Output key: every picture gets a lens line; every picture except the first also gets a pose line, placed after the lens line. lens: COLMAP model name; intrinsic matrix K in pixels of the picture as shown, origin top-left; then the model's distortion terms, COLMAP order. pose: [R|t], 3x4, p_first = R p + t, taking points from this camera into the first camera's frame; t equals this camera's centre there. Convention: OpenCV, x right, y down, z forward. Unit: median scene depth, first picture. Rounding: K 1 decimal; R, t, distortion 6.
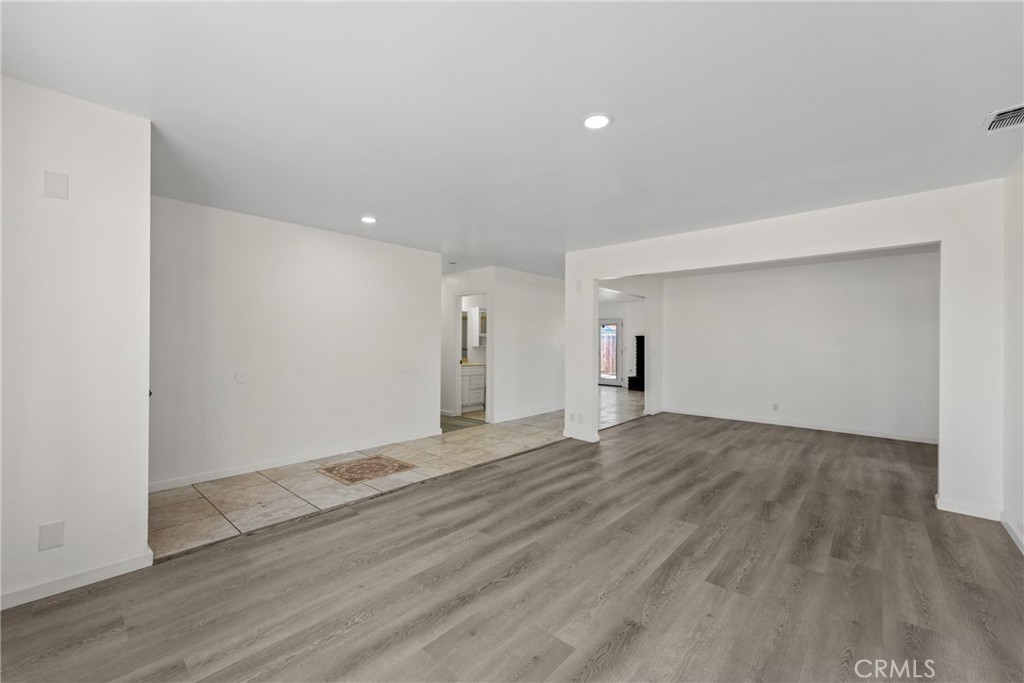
lens RADIAL K [[405.2, 0, 506.5], [0, 405.2, 339.9], [0, 0, 1]] dist [0.003219, -0.000061]
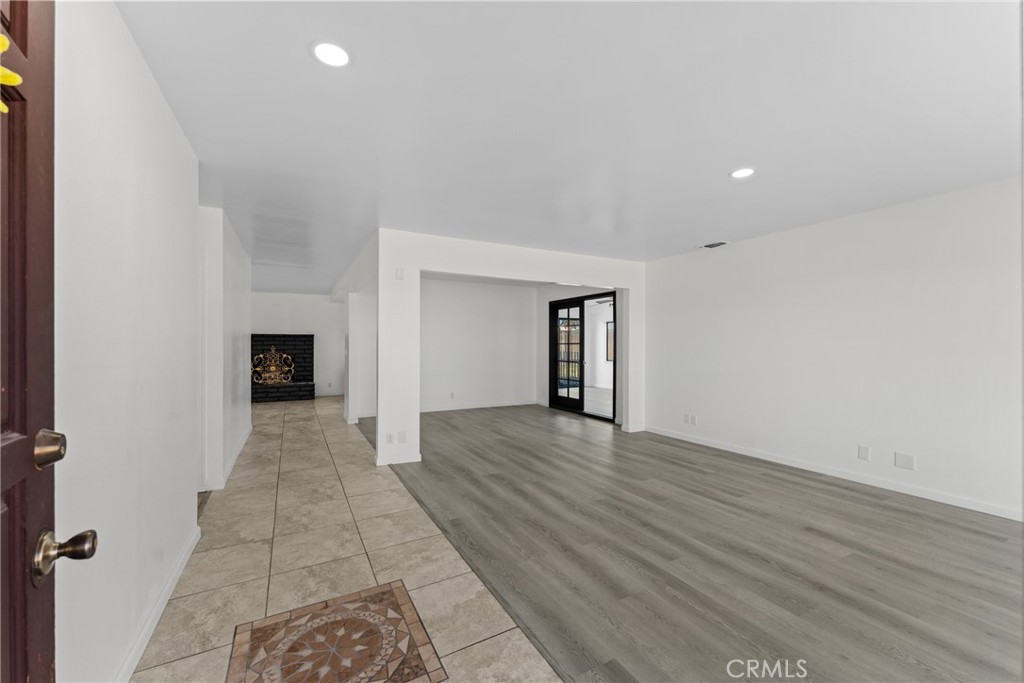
lens RADIAL K [[405.2, 0, 508.0], [0, 405.2, 345.2], [0, 0, 1]] dist [0.003219, -0.000061]
pose [[0.335441, -0.009998, 0.942008, -0.770885], [-0.010183, 0.999847, 0.014238, -0.007965], [-0.942006, -0.014369, 0.335288, 0.790260]]
